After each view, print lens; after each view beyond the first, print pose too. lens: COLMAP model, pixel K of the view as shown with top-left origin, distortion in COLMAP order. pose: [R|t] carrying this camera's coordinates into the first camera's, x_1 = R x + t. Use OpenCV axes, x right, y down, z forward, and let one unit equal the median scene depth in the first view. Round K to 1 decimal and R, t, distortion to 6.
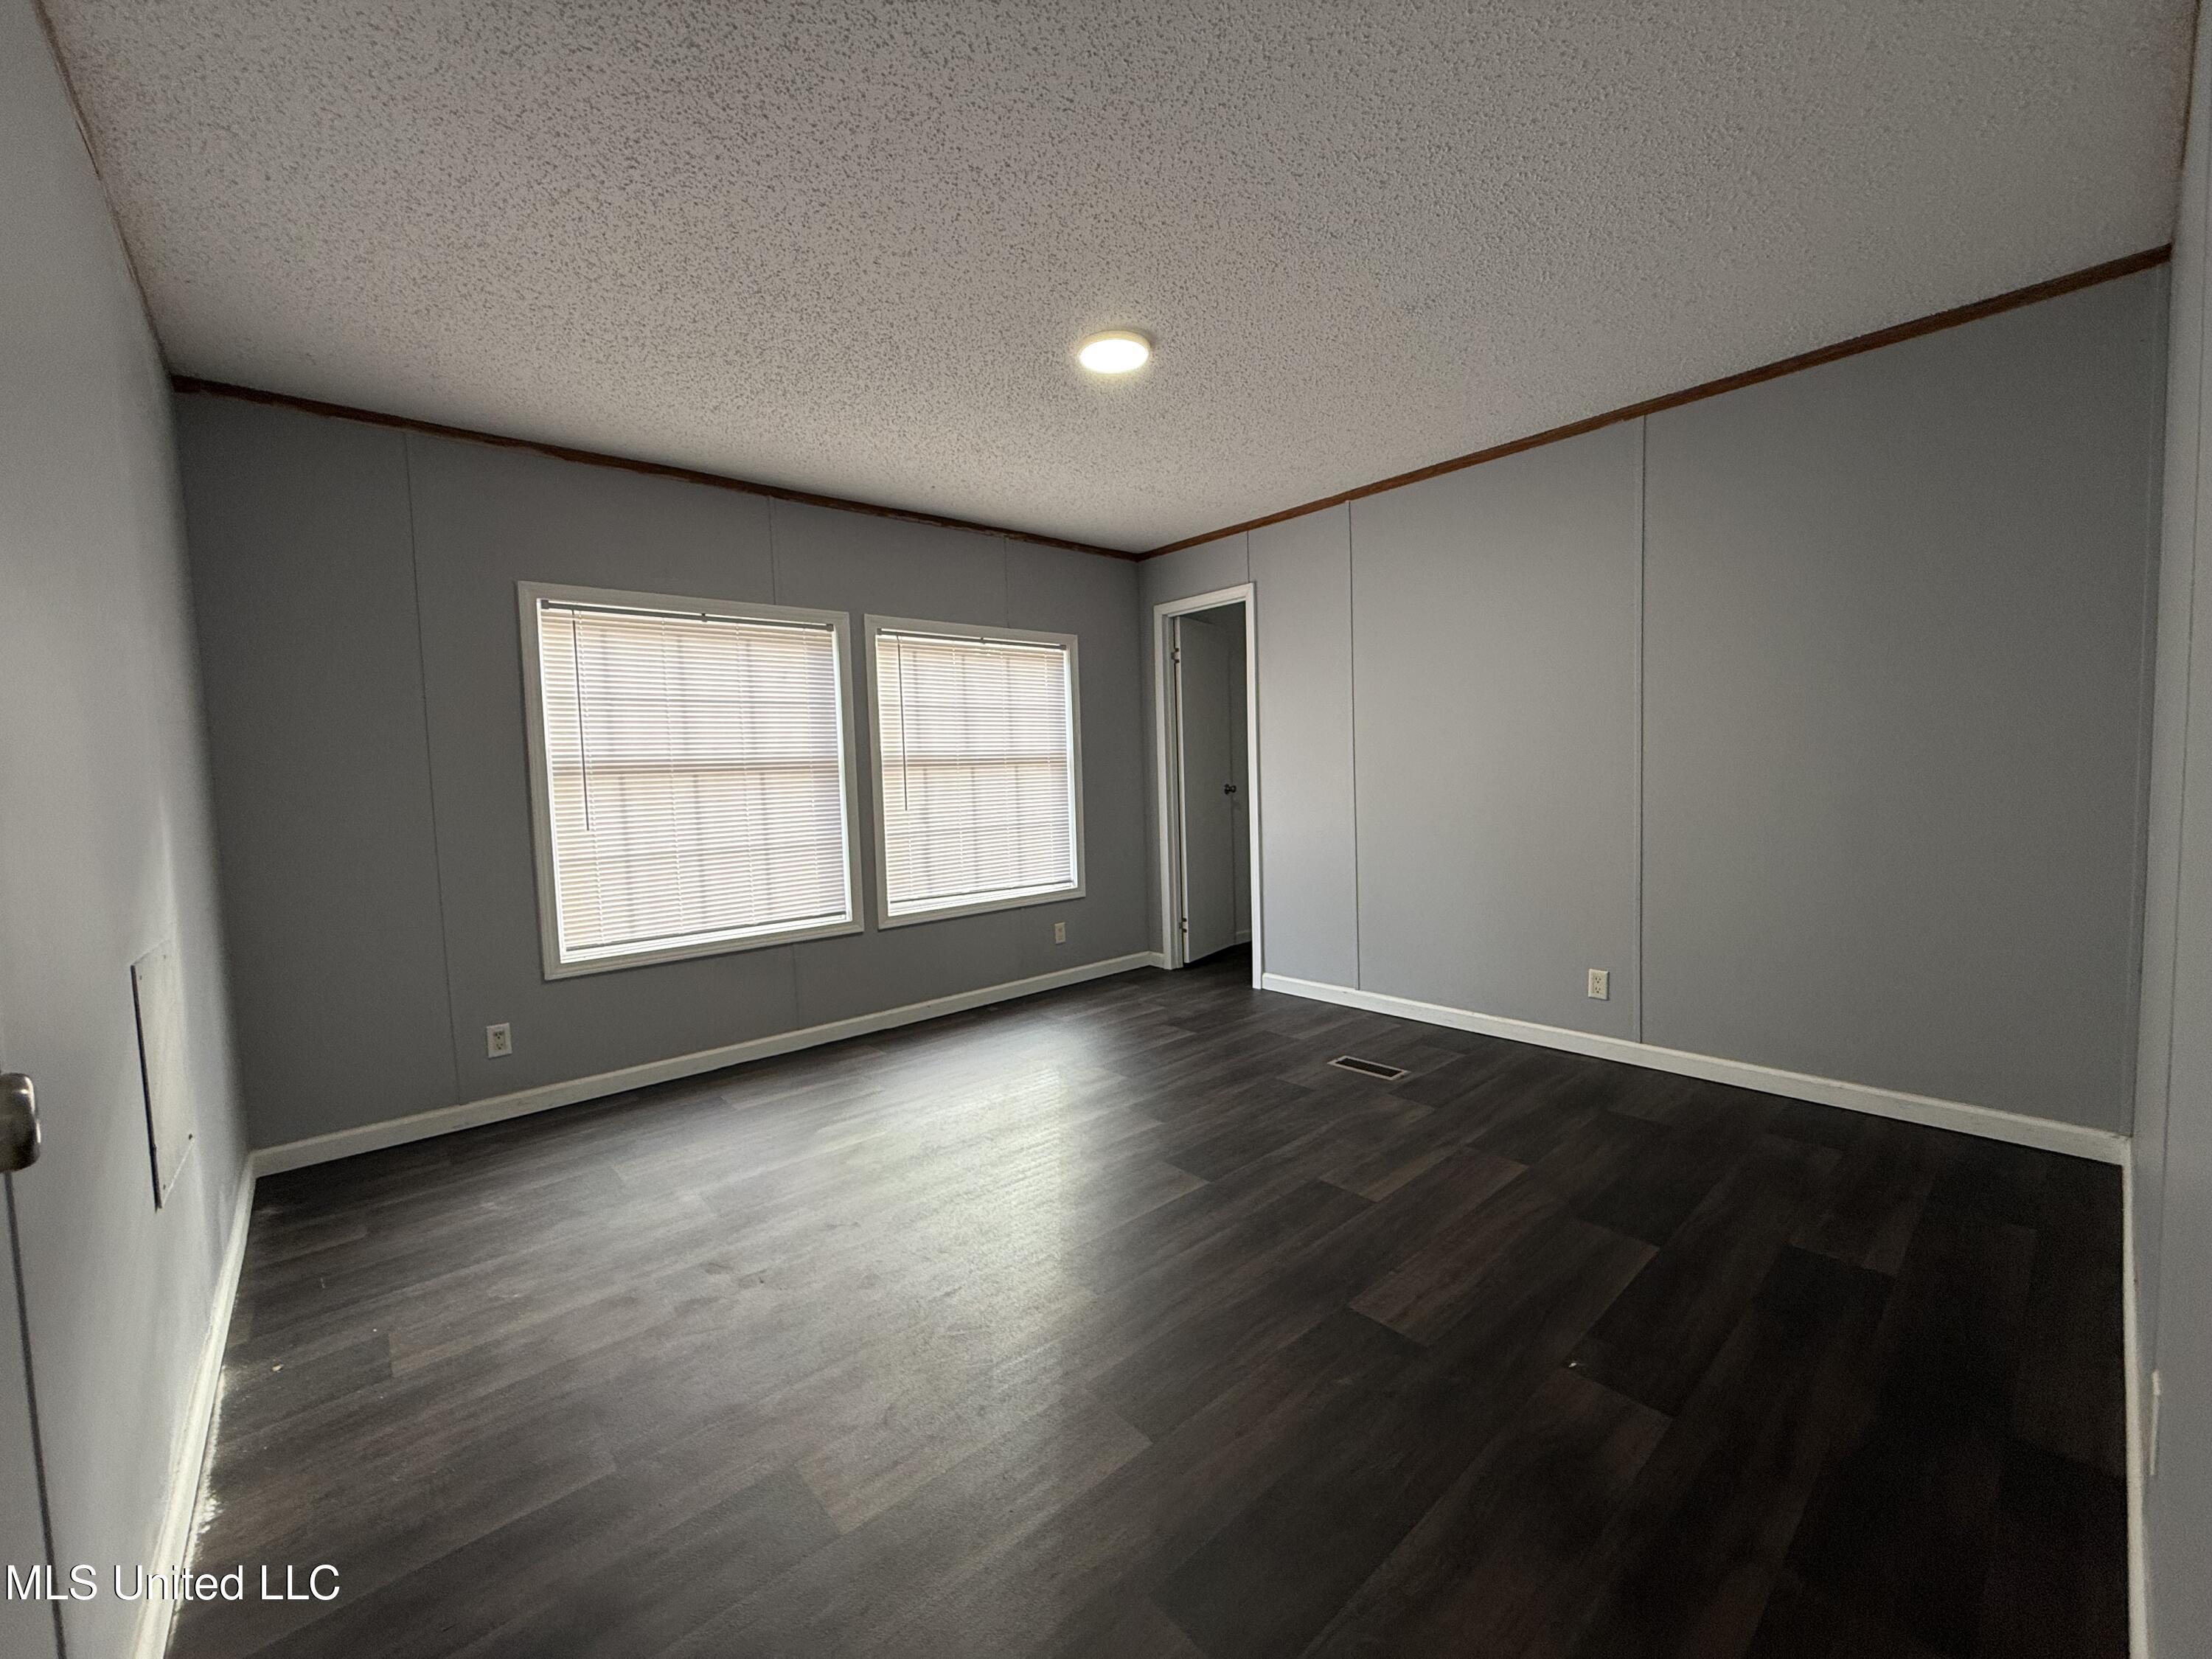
lens RADIAL K [[875.1, 0, 1106.0], [0, 875.1, 829.5], [0, 0, 1]] dist [-0.001814, -0.000255]
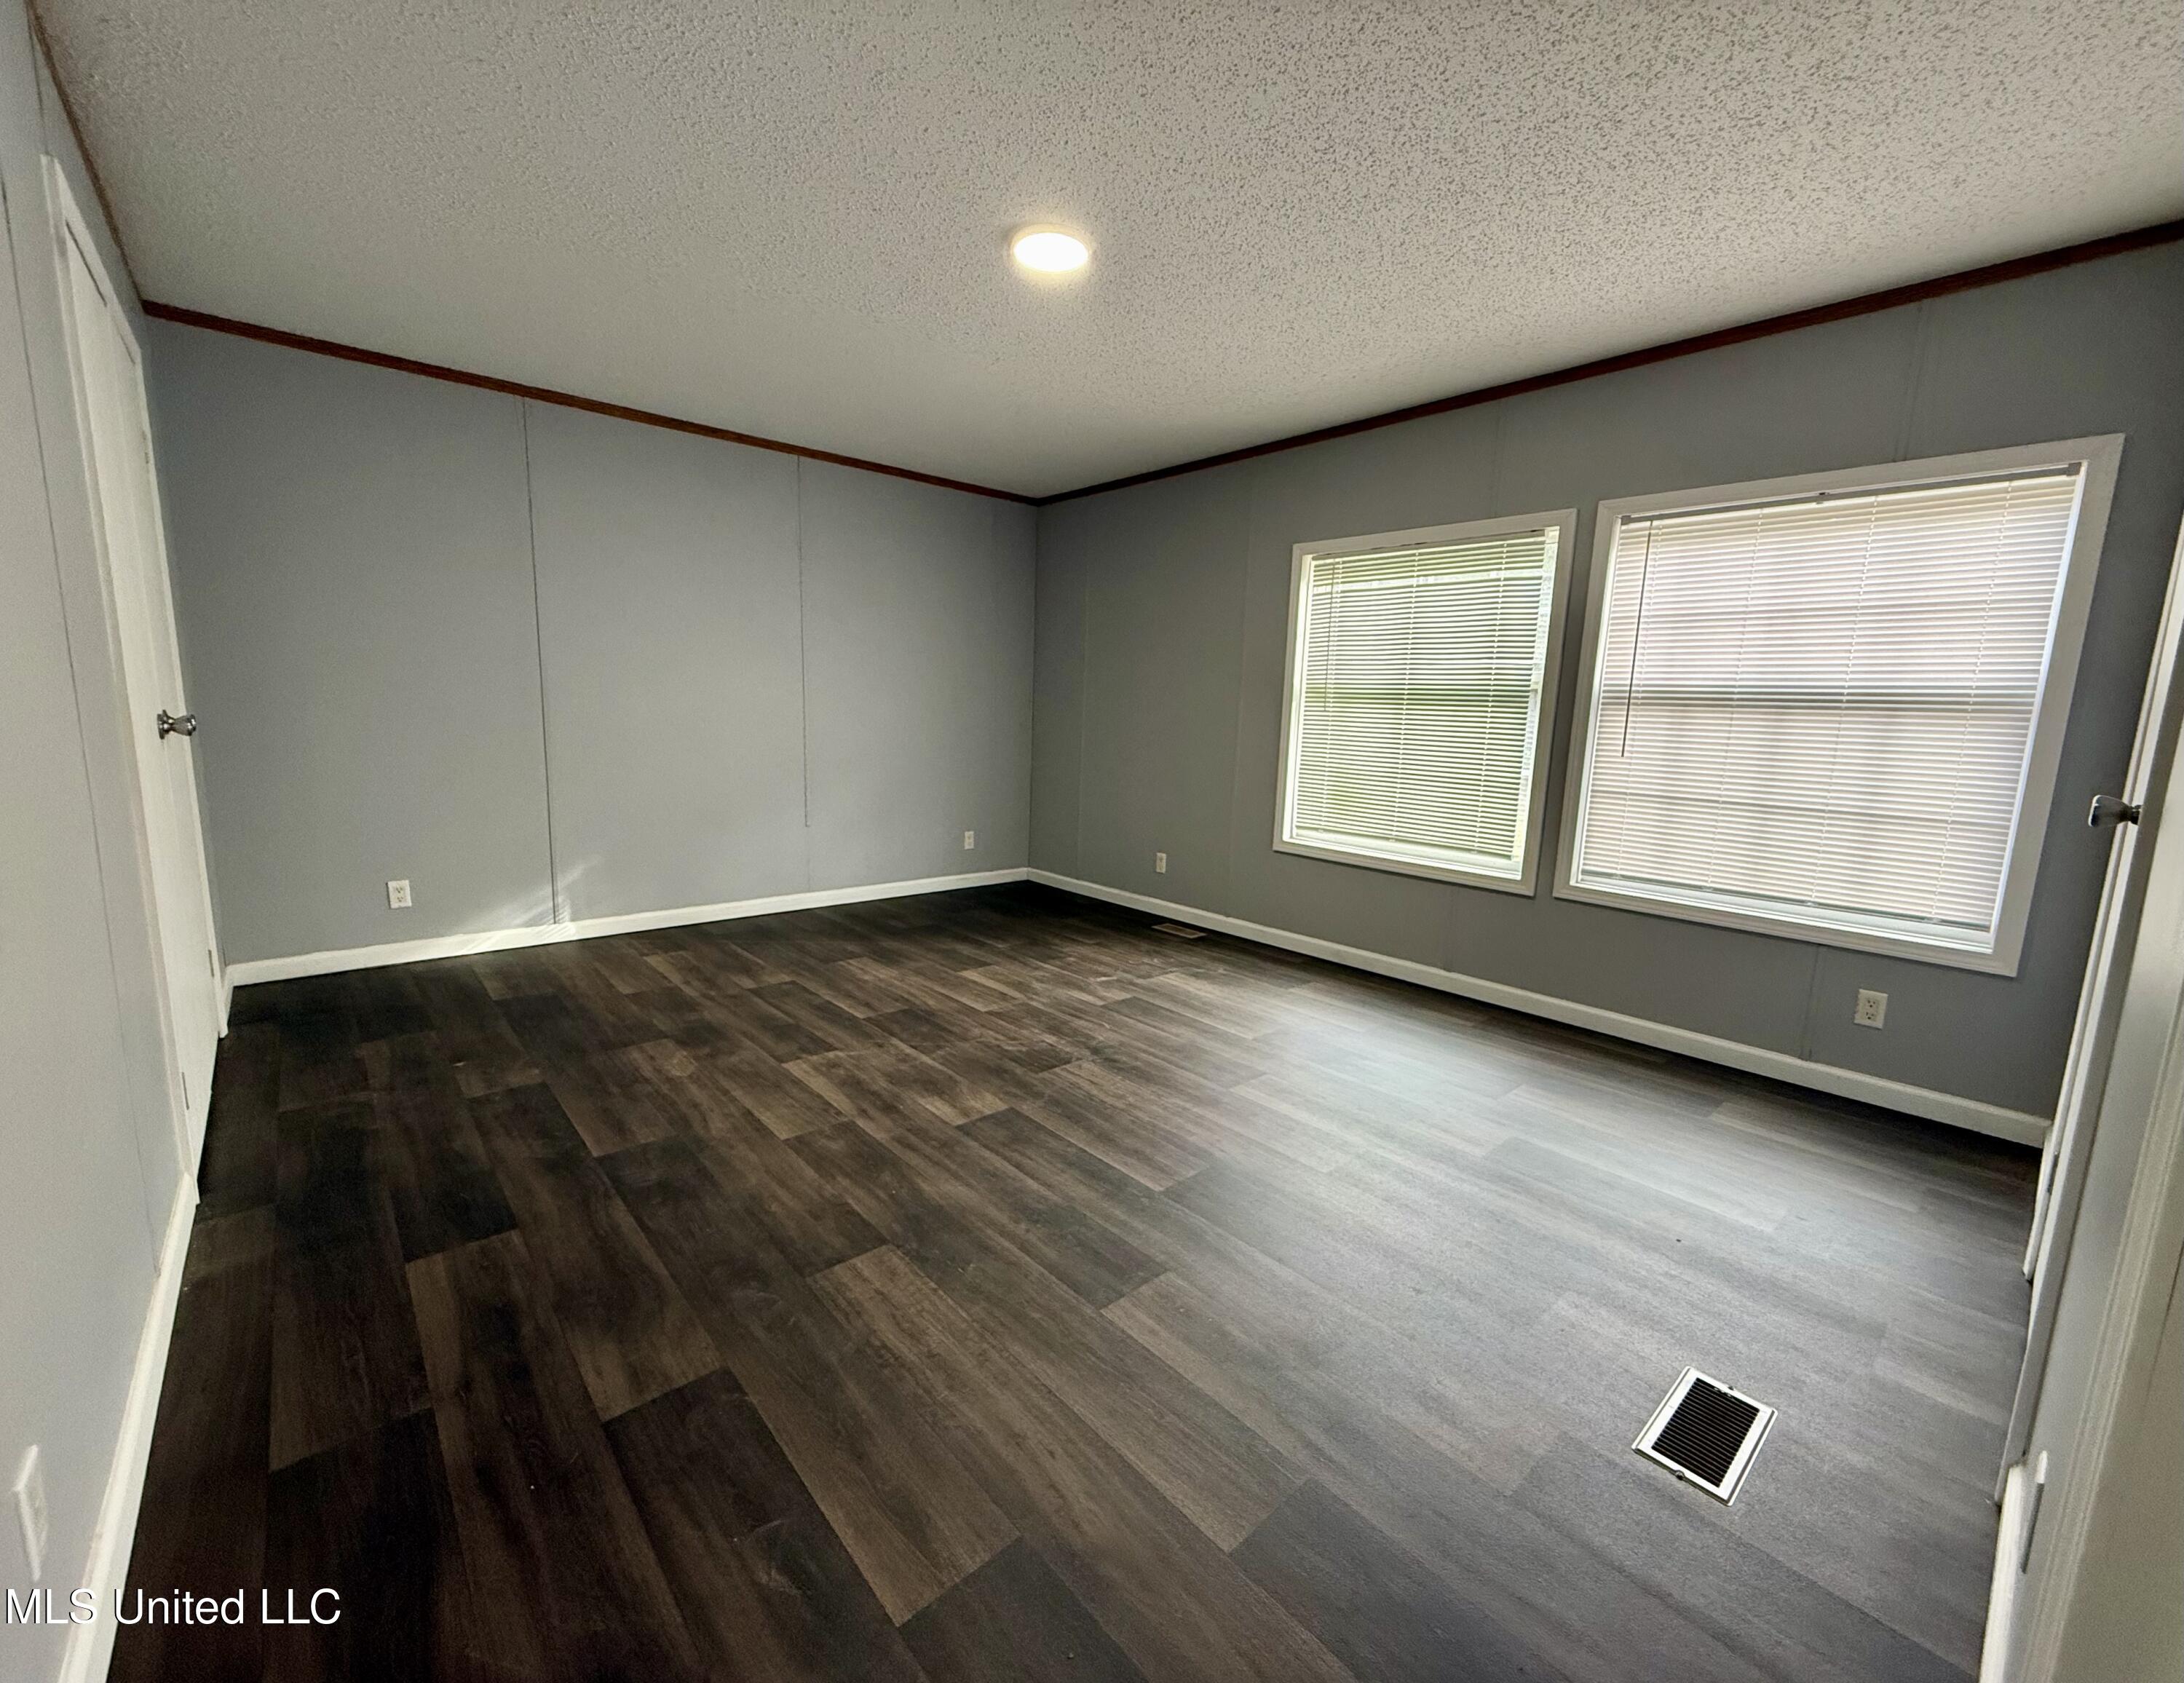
lens RADIAL K [[908.1, 0, 1092.0], [0, 908.1, 841.5], [0, 0, 1]] dist [0.000888, 0.000001]
pose [[-0.001400, 0.175234, -0.984526, 0.694013], [-0.097663, 0.979796, 0.174531, -0.054290], [0.995219, 0.096396, 0.015742, 0.679424]]
